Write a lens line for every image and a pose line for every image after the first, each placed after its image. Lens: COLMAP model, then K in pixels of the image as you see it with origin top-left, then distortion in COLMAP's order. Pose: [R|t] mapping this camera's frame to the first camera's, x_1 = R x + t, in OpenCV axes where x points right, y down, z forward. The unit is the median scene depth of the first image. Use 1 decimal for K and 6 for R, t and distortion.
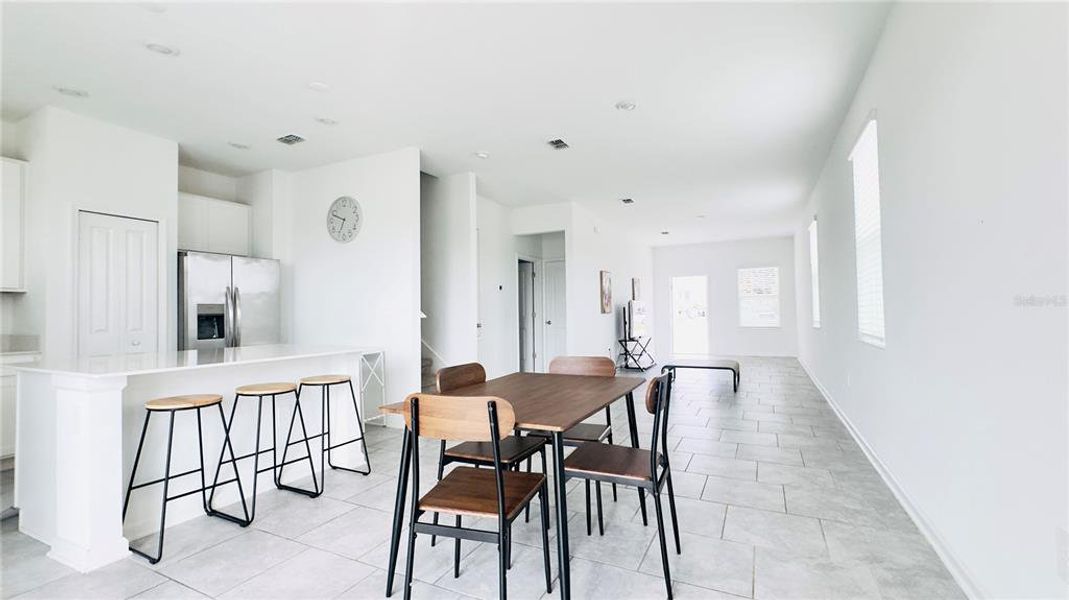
lens RADIAL K [[457.9, 0, 533.0], [0, 457.9, 301.6], [0, 0, 1]] dist [0.001198, -0.000635]
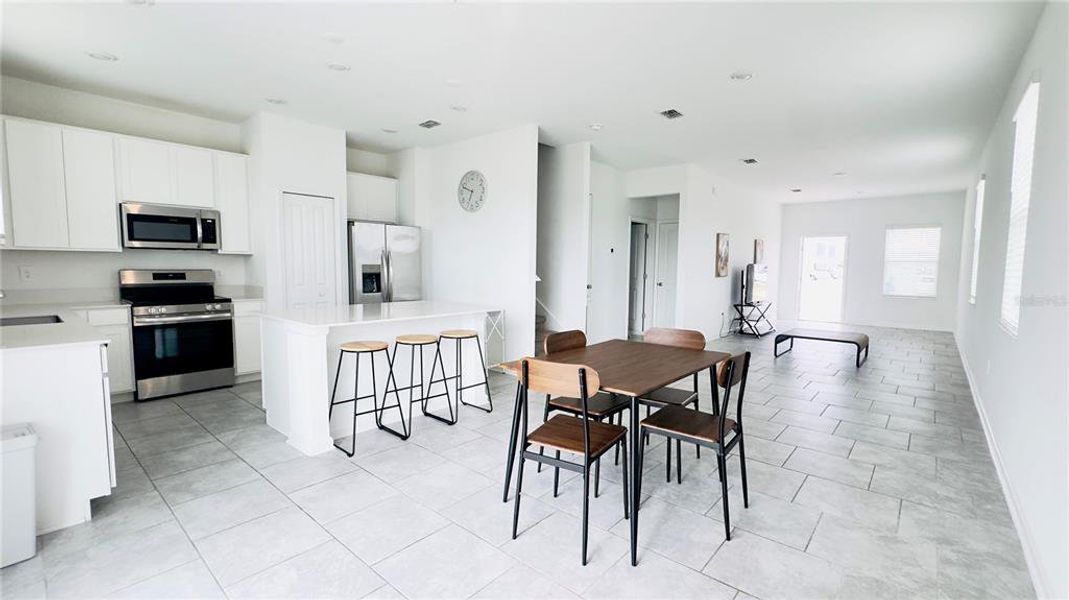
lens RADIAL K [[457.9, 0, 533.0], [0, 457.9, 301.6], [0, 0, 1]] dist [0.001198, -0.000635]
pose [[0.967749, 0.045525, -0.247771, 0.034294], [-0.019281, 0.994036, 0.107331, -0.042166], [0.251179, -0.099092, 0.962855, -0.104391]]
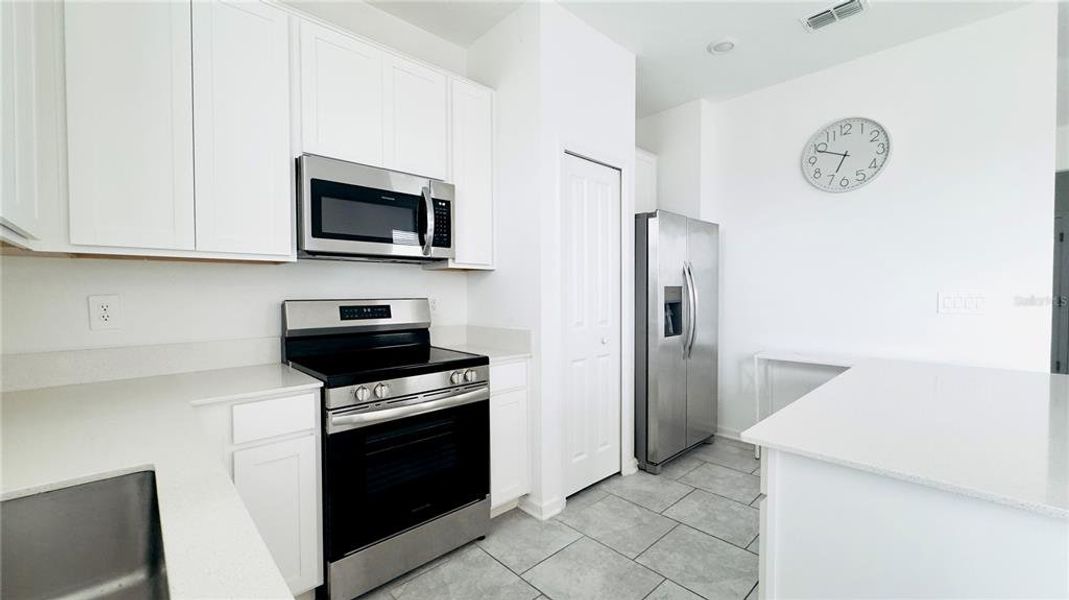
lens RADIAL K [[424.3, 0, 534.7], [0, 424.3, 302.0], [0, 0, 1]] dist [-0.000416, -0.000039]
pose [[0.939428, 0.020672, -0.342123, -0.788173], [-0.002952, 0.998630, 0.052235, -0.004560], [0.342734, -0.048062, 0.938202, 0.364942]]
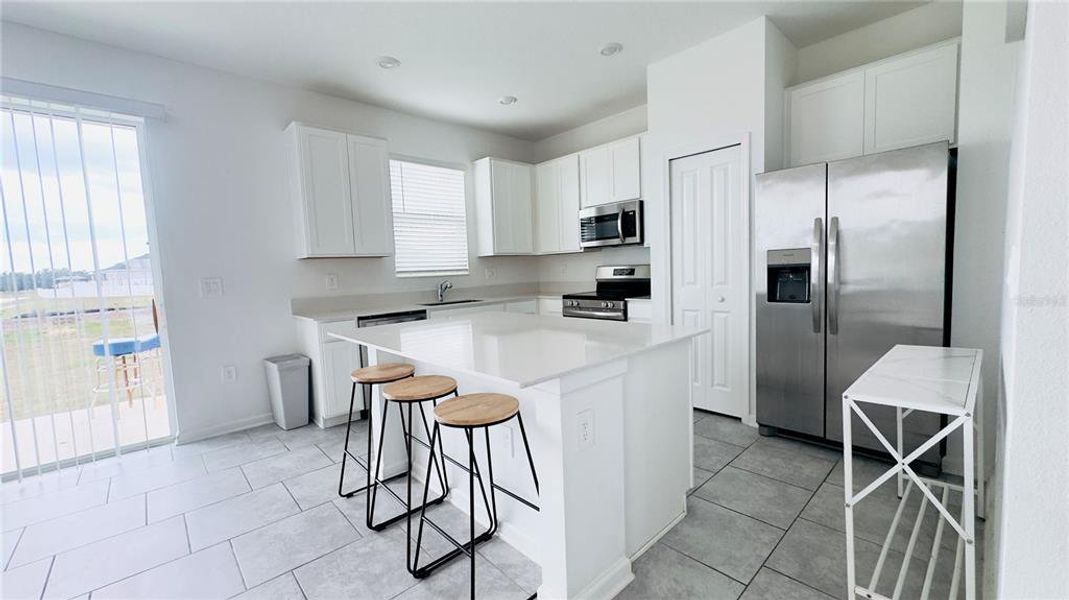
lens RADIAL K [[424.3, 0, 534.7], [0, 424.3, 302.0], [0, 0, 1]] dist [-0.000416, -0.000039]
pose [[-0.350681, 0.106446, -0.930426, -0.013464], [0.069312, 0.993744, 0.087566, 0.002863], [0.933926, -0.033782, -0.355866, 1.015793]]
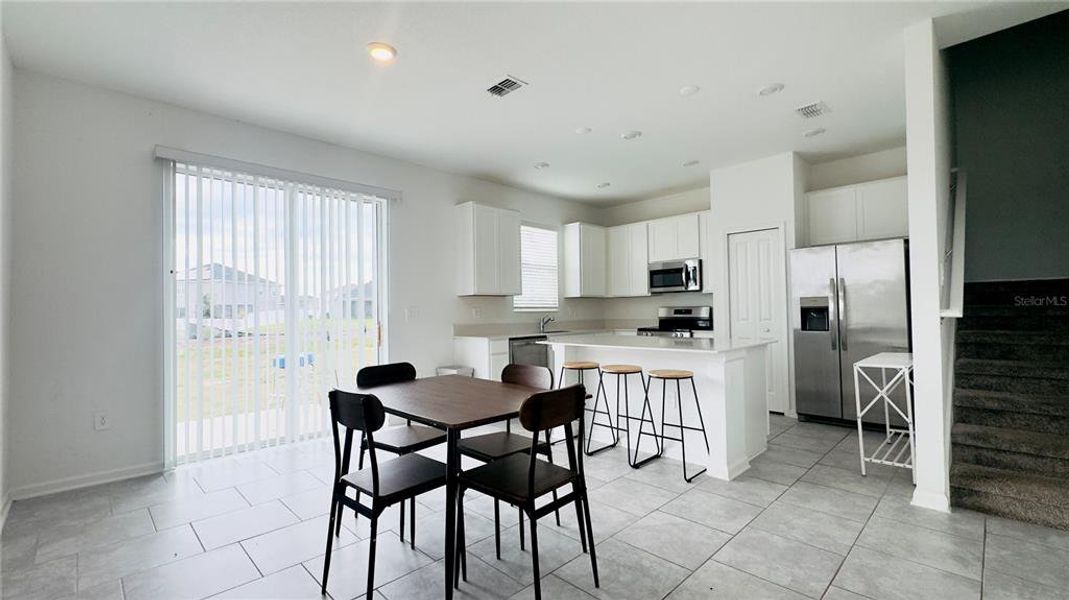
lens RADIAL K [[457.9, 0, 533.0], [0, 457.9, 301.6], [0, 0, 1]] dist [0.001198, -0.000635]
pose [[-0.321493, 0.001780, -0.946910, 0.539897], [0.045394, 0.998877, -0.013534, 0.001085], [0.945823, -0.047335, -0.321213, 0.852281]]
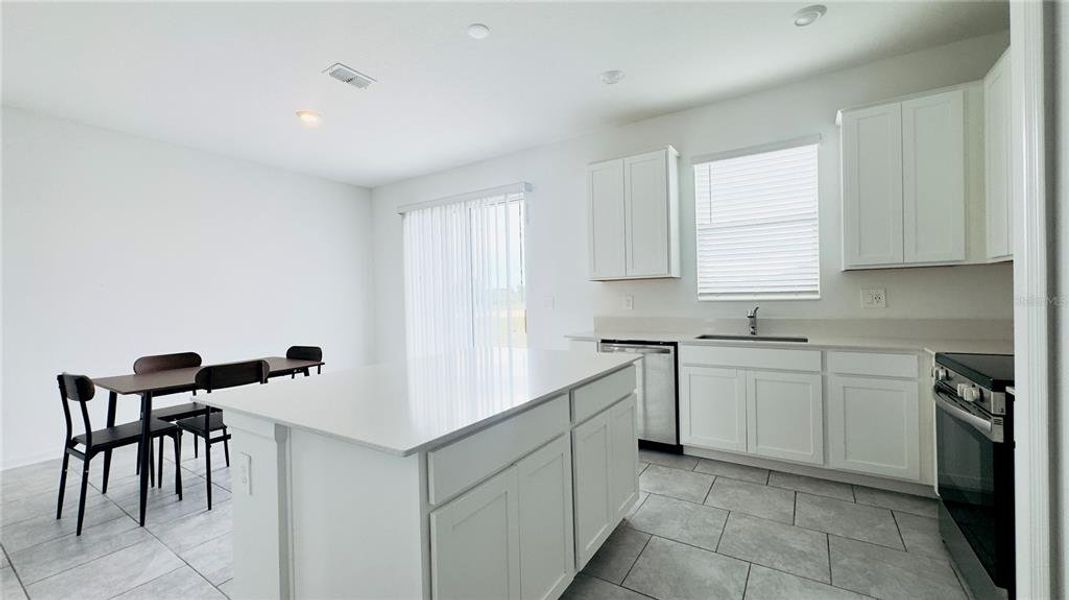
lens RADIAL K [[424.3, 0, 534.7], [0, 424.3, 302.0], [0, 0, 1]] dist [-0.000416, -0.000039]
pose [[-0.993302, 0.038080, 0.109088, -0.669645], [0.036264, 0.999169, -0.018587, 0.018697], [-0.109705, -0.014507, -0.993858, 1.266165]]
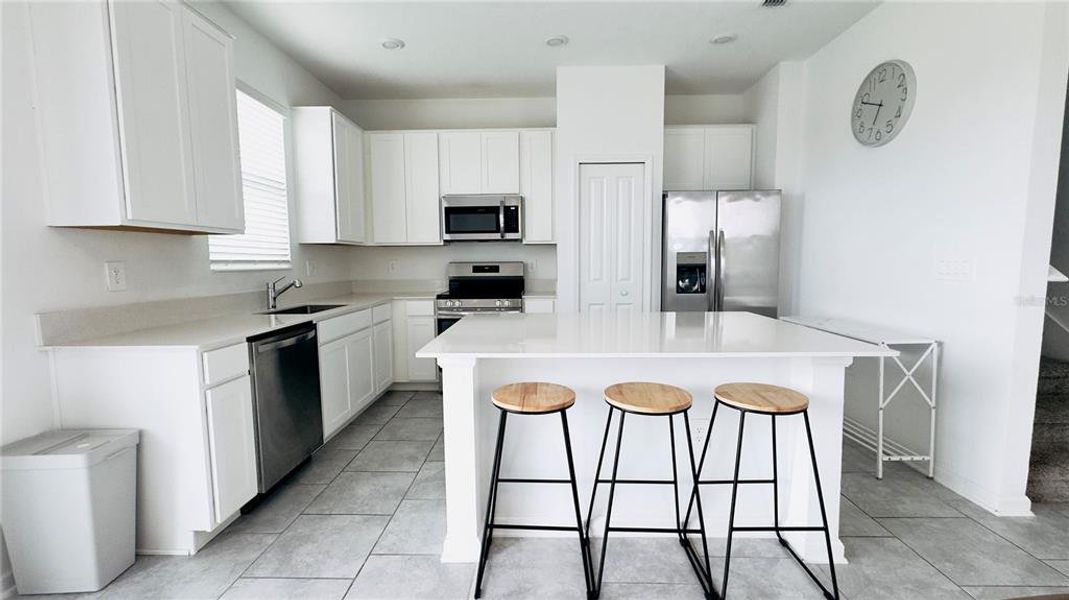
lens RADIAL K [[457.9, 0, 533.0], [0, 457.9, 301.6], [0, 0, 1]] dist [0.001198, -0.000635]
pose [[0.428468, 0.095176, -0.898530, -0.069164], [0.024302, 0.992863, 0.116757, -0.011890], [0.903230, -0.071863, 0.423097, 0.430303]]
